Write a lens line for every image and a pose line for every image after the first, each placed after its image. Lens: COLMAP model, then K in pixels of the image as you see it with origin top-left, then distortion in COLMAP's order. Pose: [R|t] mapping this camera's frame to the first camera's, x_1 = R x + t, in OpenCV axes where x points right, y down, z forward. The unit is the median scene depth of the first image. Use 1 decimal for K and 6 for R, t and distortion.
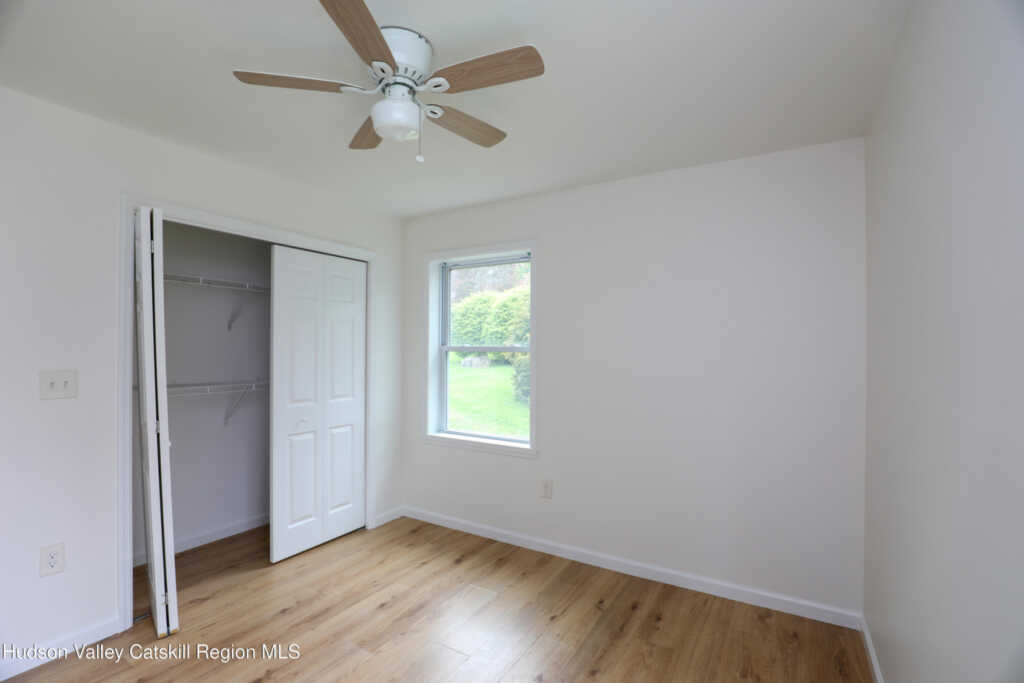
lens RADIAL K [[468.4, 0, 504.9], [0, 468.4, 344.1], [0, 0, 1]] dist [-0.038123, 0.007739]
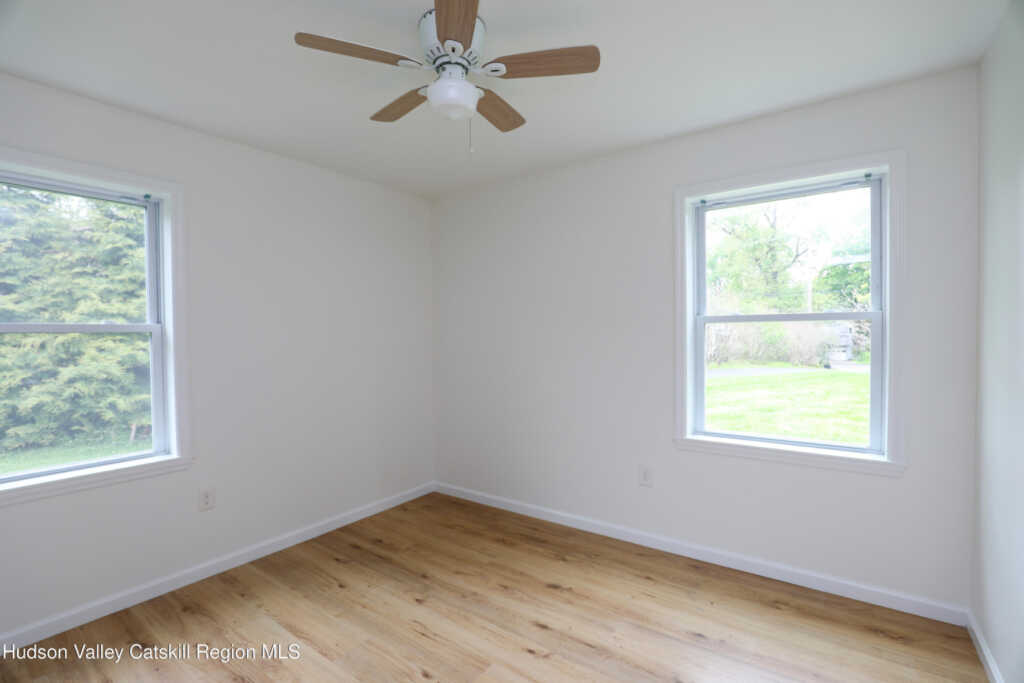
lens RADIAL K [[468.4, 0, 504.9], [0, 468.4, 344.1], [0, 0, 1]] dist [-0.038123, 0.007739]
pose [[0.092636, -0.035193, 0.995078, -0.818253], [0.005207, 0.999379, 0.034860, 0.017741], [-0.995686, 0.001952, 0.092761, 0.510256]]
